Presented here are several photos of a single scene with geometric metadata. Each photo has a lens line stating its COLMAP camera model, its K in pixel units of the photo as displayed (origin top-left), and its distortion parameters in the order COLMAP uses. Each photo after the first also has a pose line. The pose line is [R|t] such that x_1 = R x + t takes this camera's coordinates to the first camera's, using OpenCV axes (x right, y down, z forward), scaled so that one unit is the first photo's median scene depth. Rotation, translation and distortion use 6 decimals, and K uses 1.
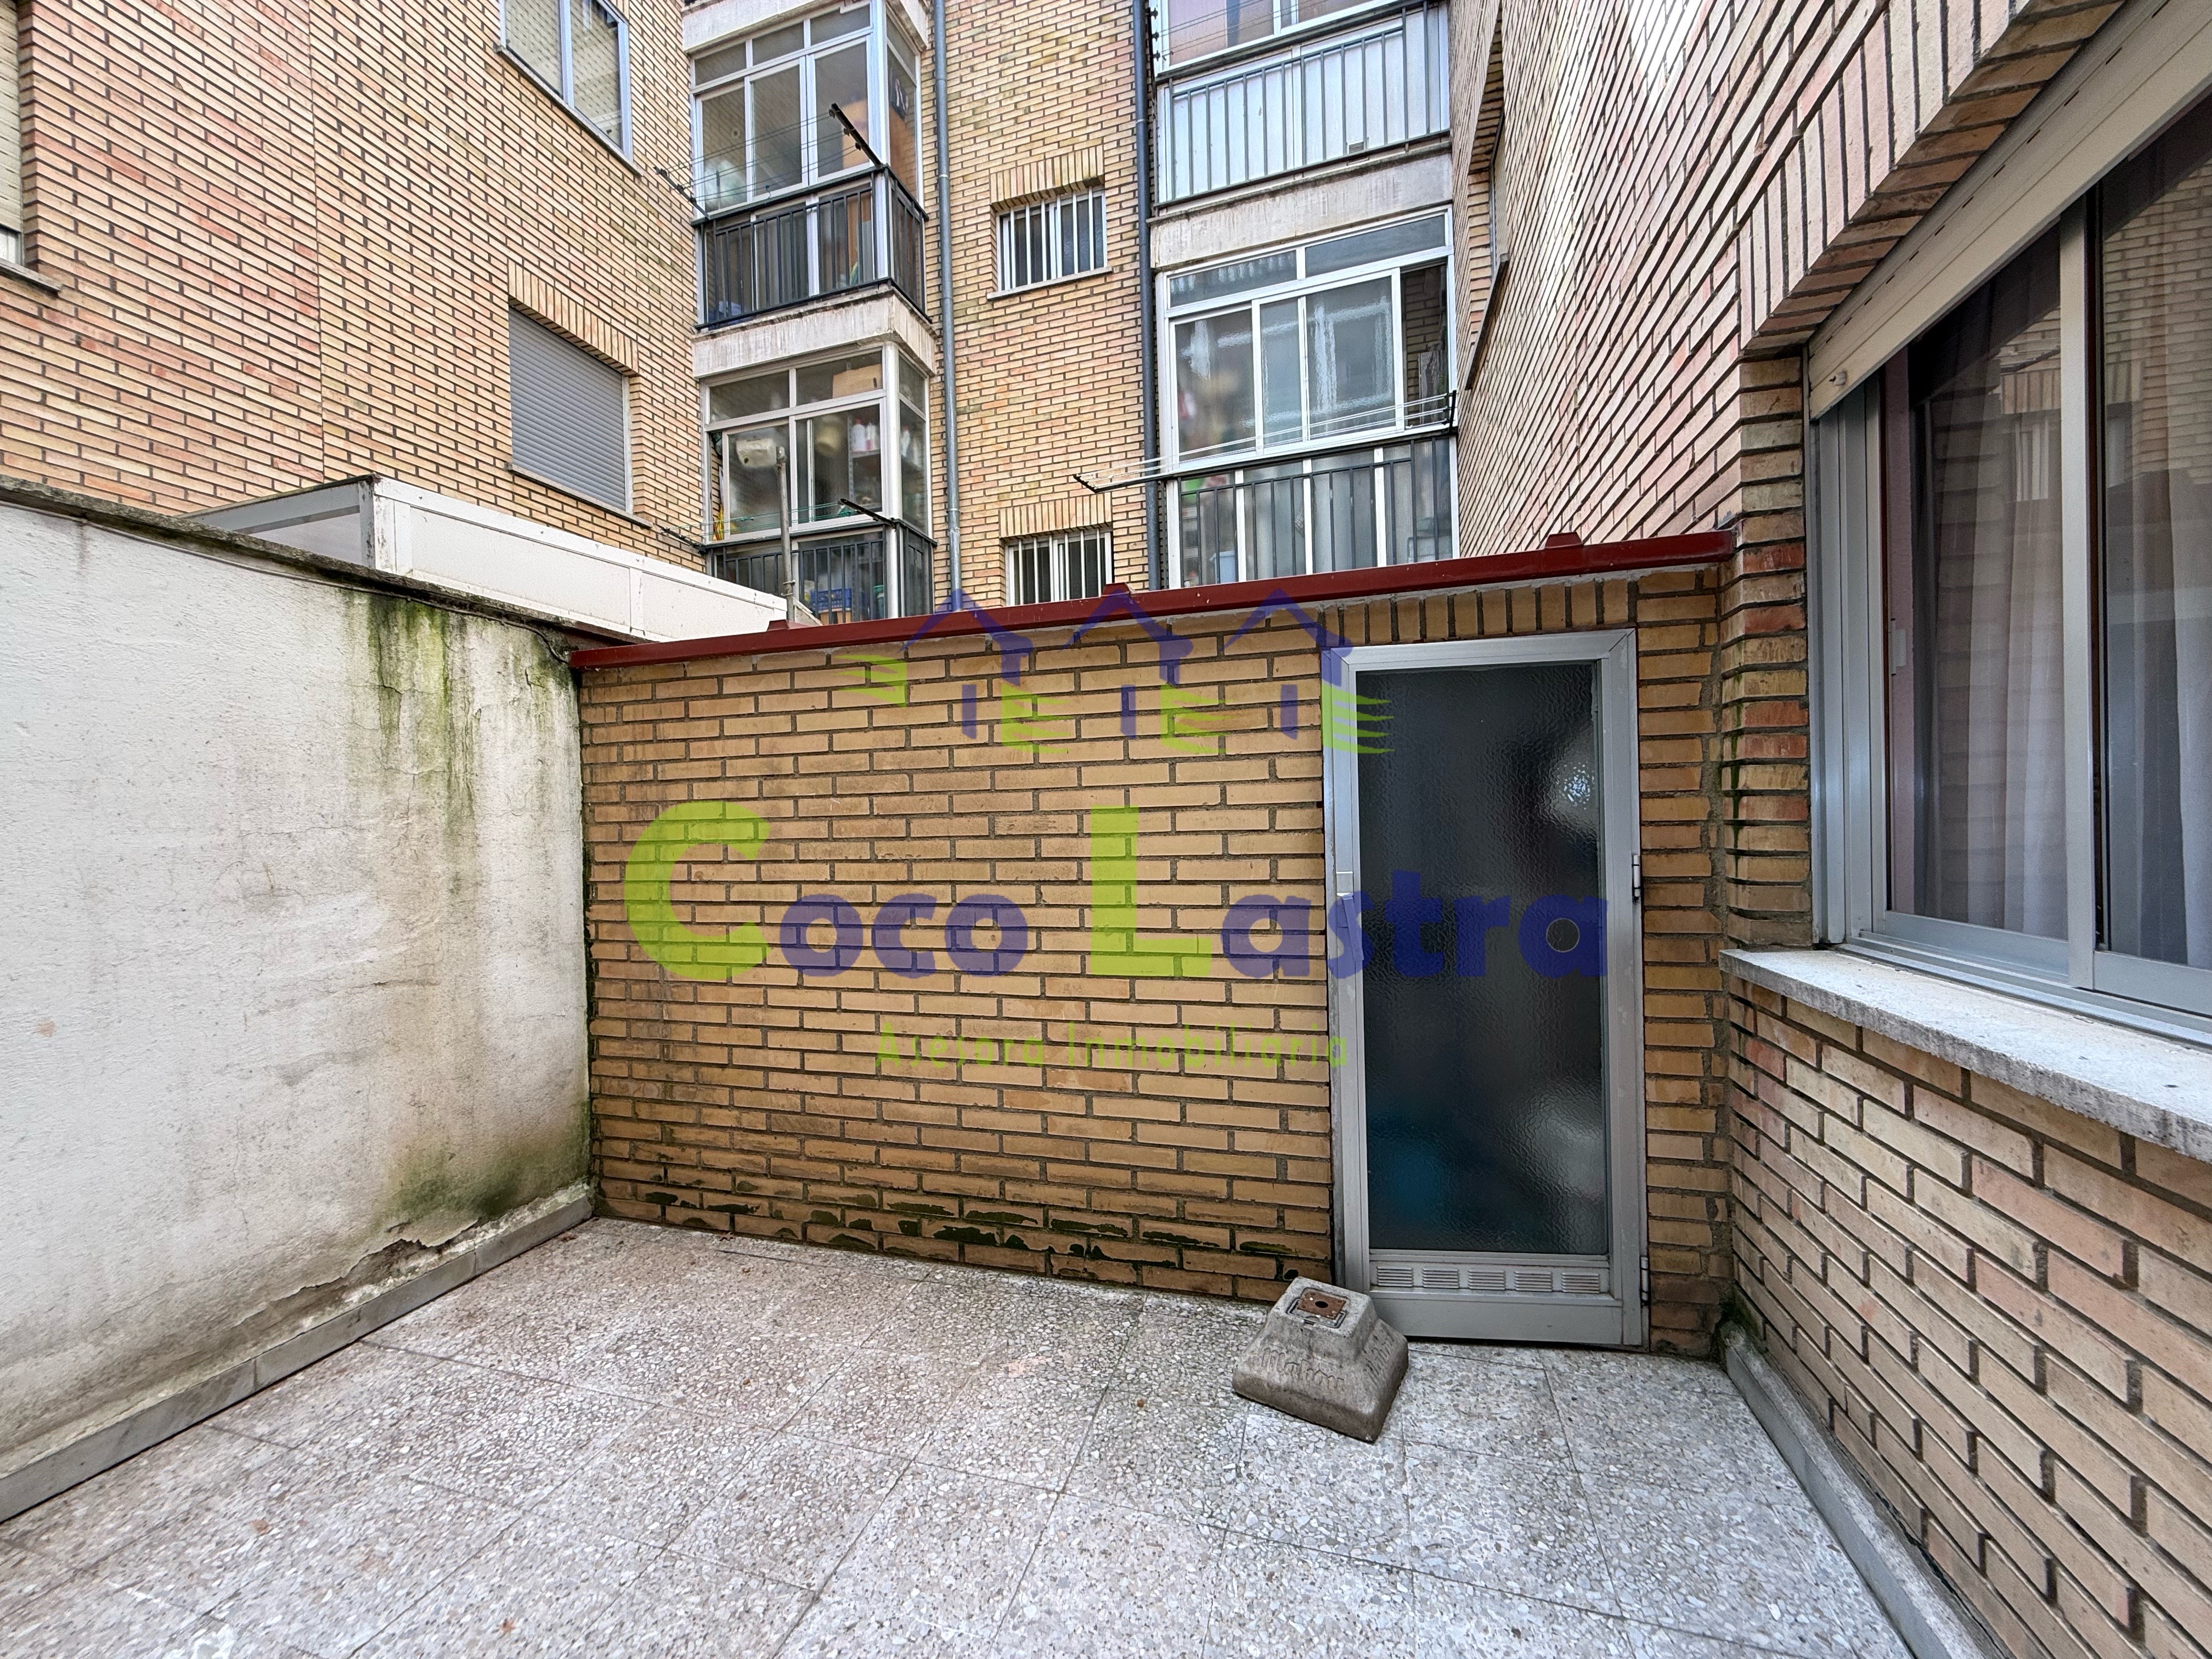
lens RADIAL K [[883.1, 0, 1093.4], [0, 883.1, 833.4], [0, 0, 1]] dist [0.001467, -0.001431]
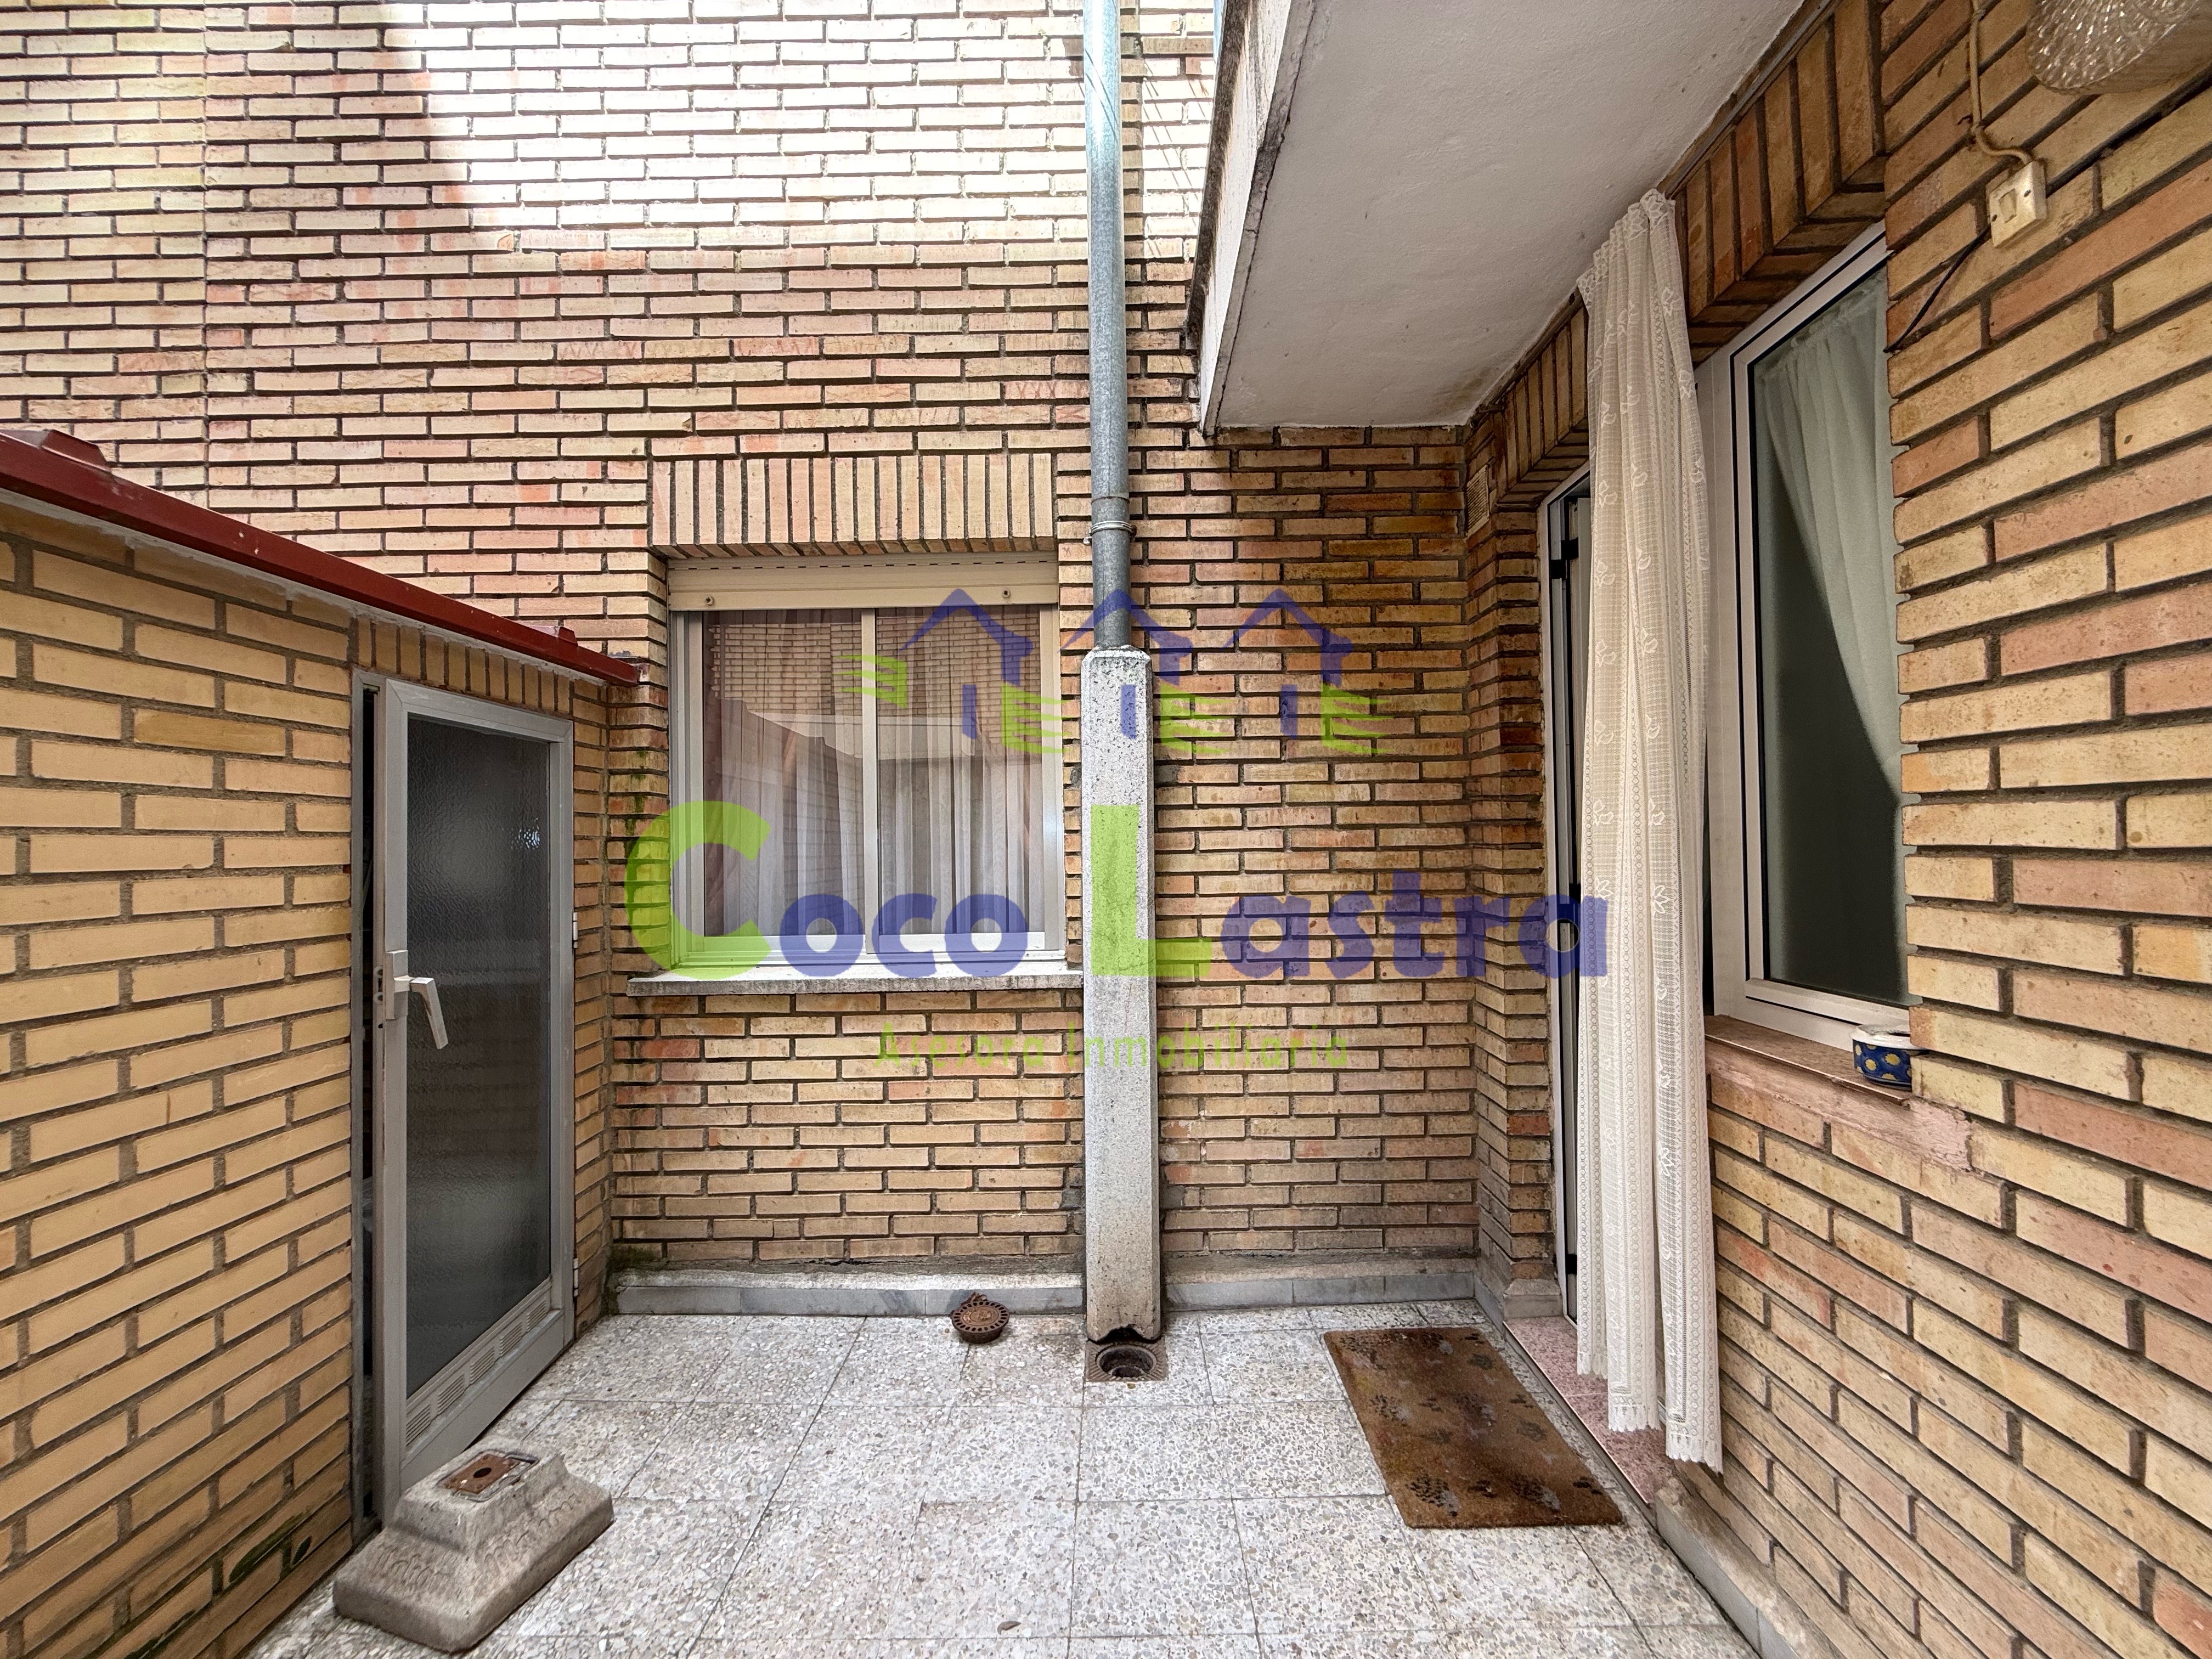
lens RADIAL K [[883.1, 0, 1107.1], [0, 883.1, 827.8], [0, 0, 1]] dist [0.001467, -0.001431]
pose [[-0.289842, 0.047110, 0.955914, -0.641726], [0.030570, 0.998734, -0.039951, -0.017257], [-0.956586, 0.017643, -0.290915, 0.588025]]
